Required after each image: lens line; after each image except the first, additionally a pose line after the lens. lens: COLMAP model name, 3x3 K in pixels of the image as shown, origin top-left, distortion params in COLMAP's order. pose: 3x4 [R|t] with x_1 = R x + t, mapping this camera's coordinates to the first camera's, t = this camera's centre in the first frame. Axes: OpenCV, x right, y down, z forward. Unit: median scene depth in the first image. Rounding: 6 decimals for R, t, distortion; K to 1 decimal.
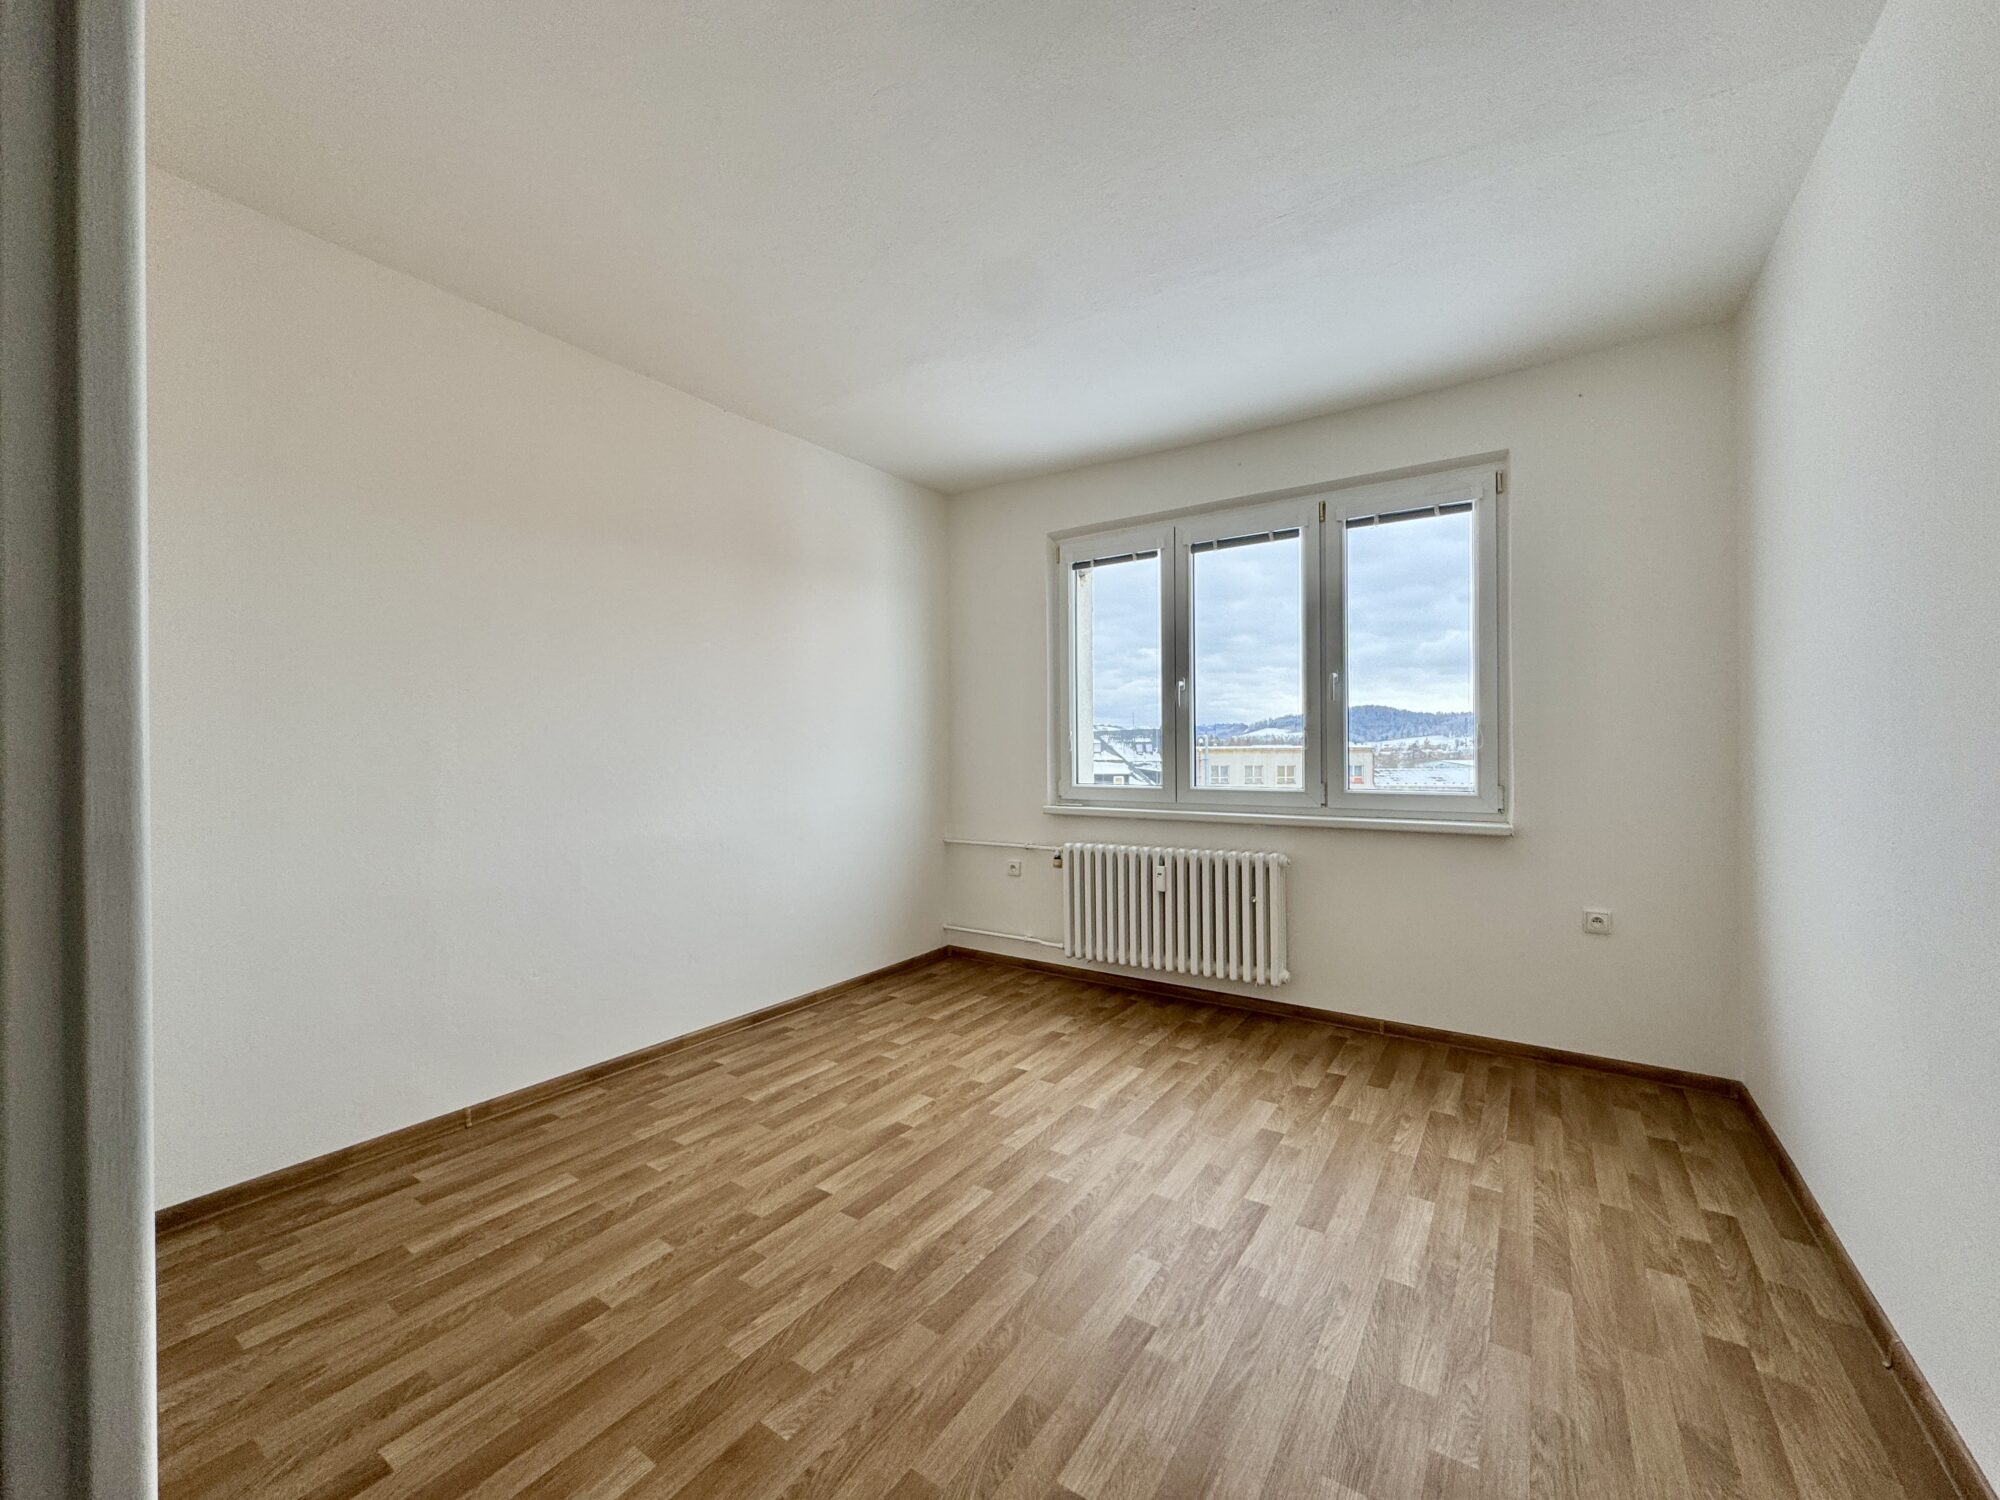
lens RADIAL K [[803.0, 0, 1009.3], [0, 803.0, 750.1], [0, 0, 1]] dist [-0.004272, 0.000395]
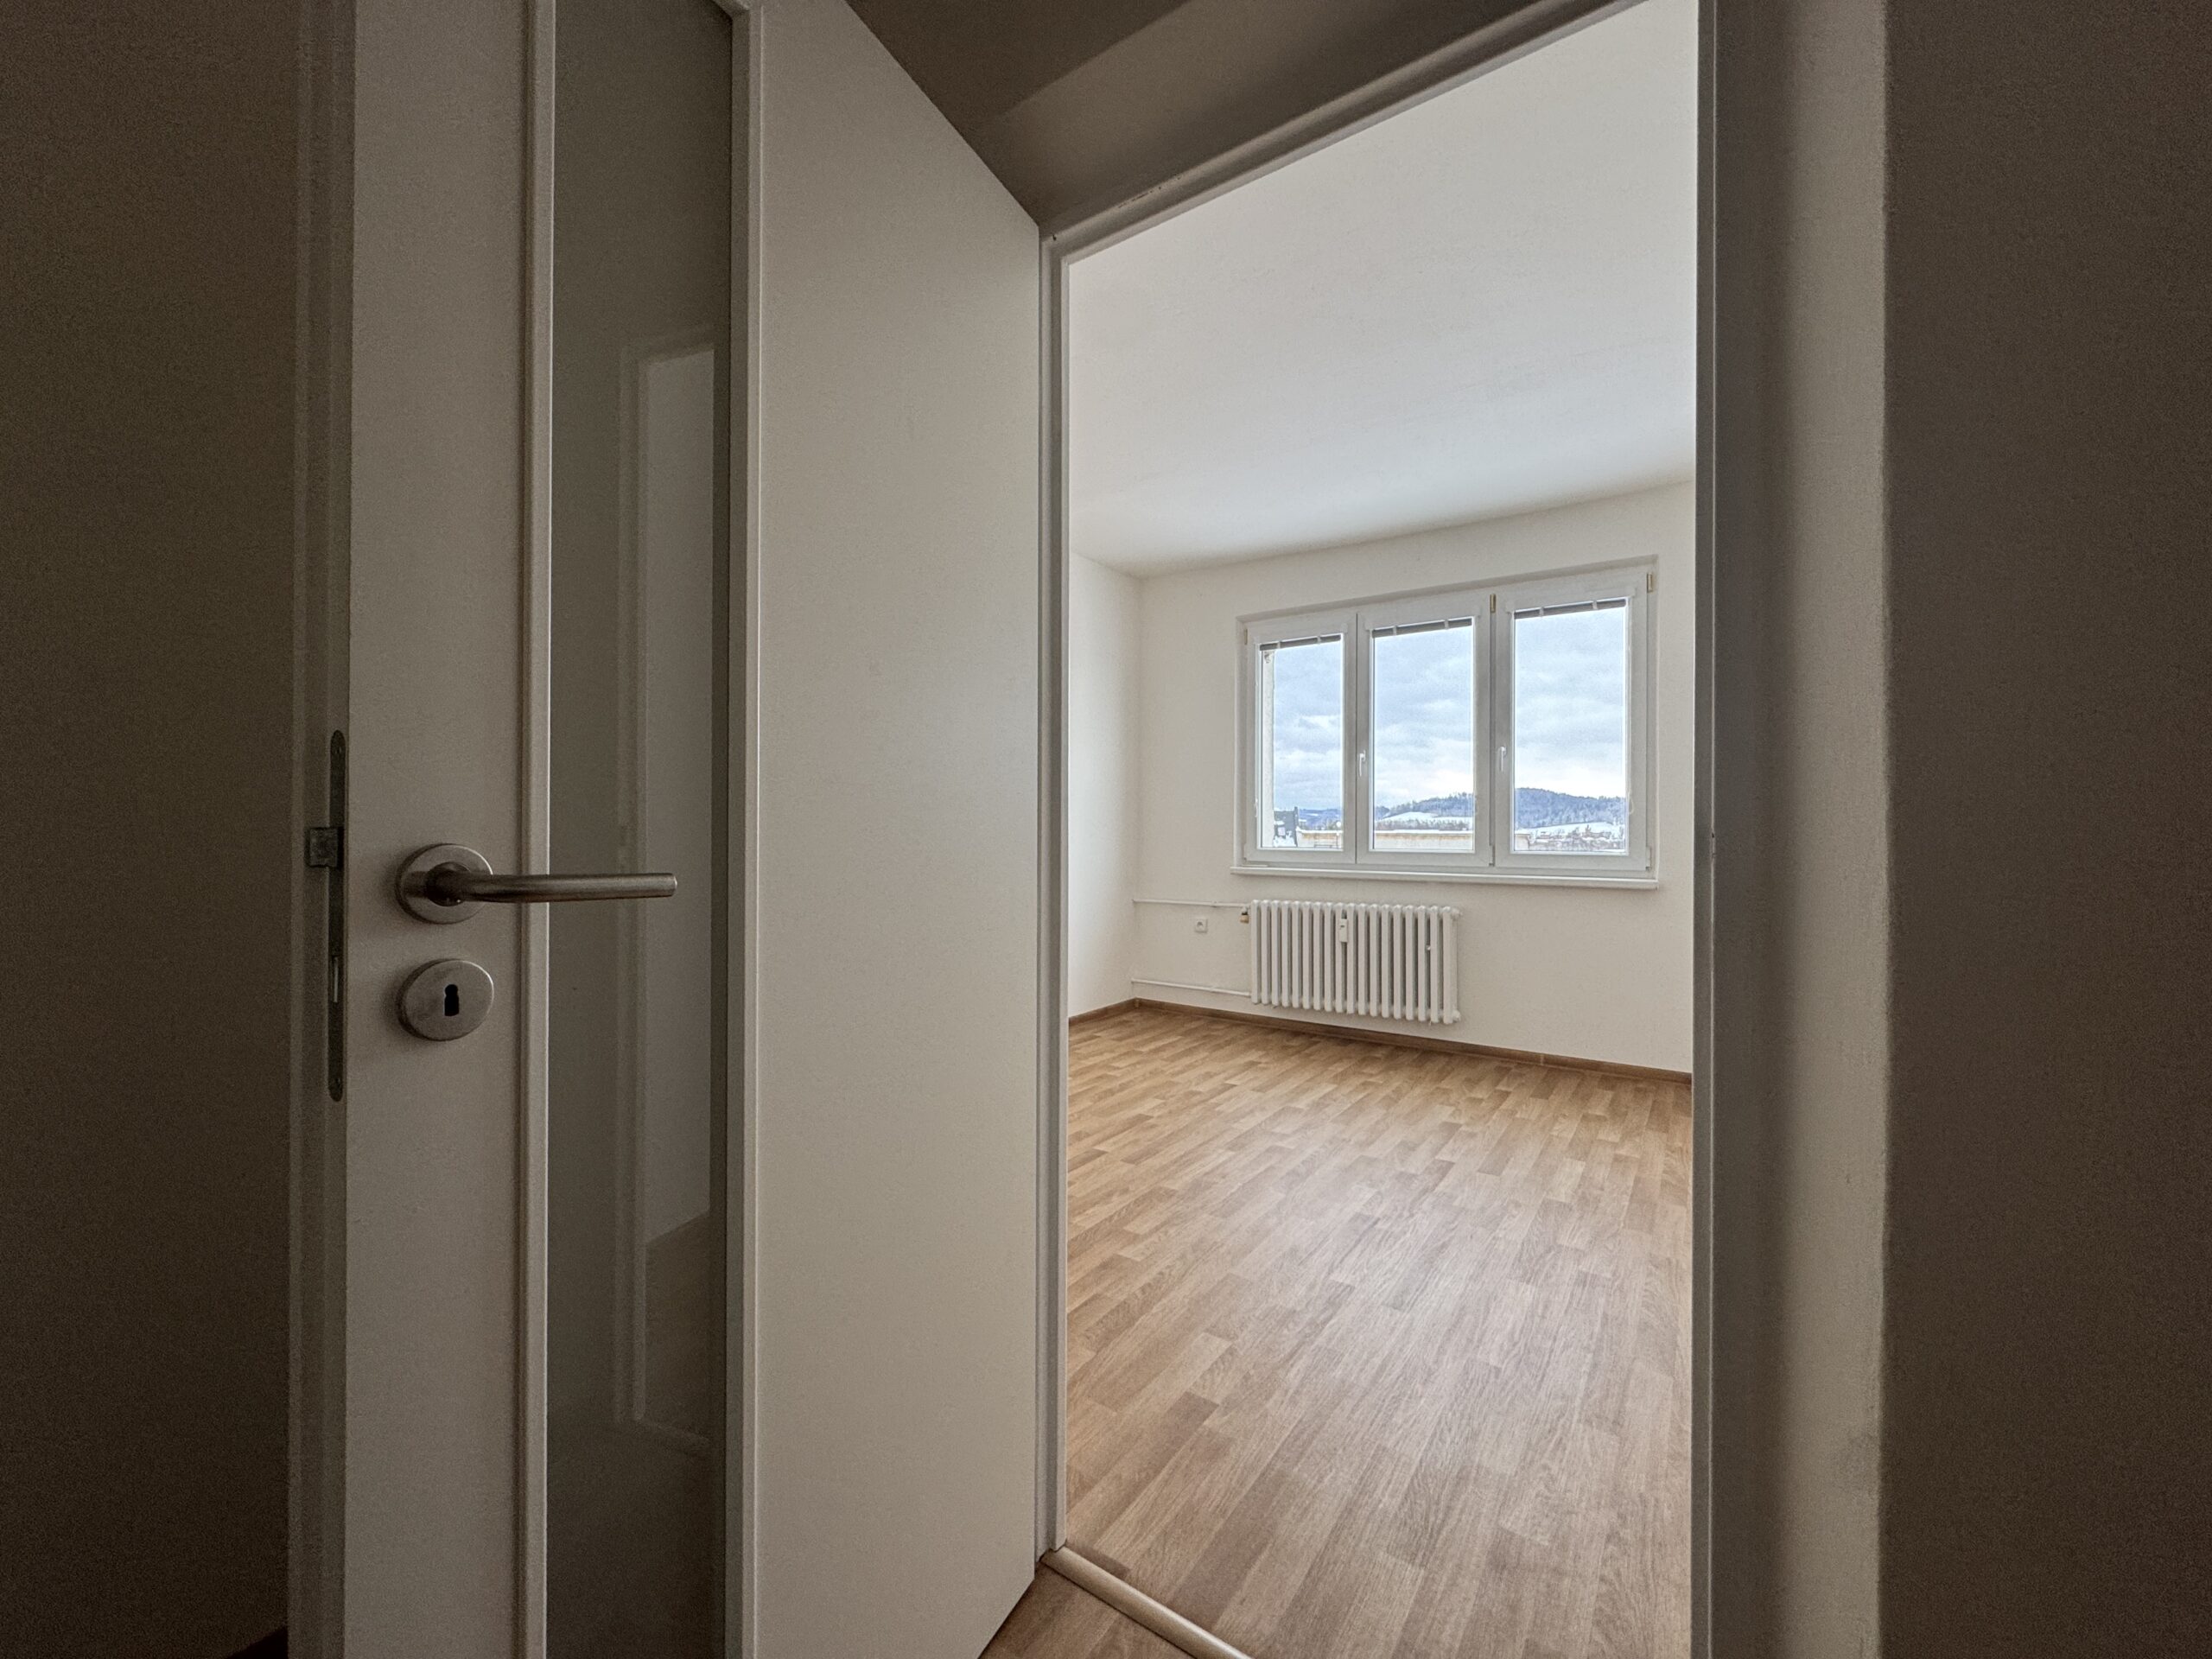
lens RADIAL K [[888.2, 0, 1115.4], [0, 888.2, 829.5], [0, 0, 1]] dist [-0.004272, 0.000395]
pose [[0.999882, 0.011895, -0.009702, -0.126130], [-0.011932, 0.999921, -0.003827, 0.030569], [0.009656, 0.003942, 0.999946, -0.252796]]
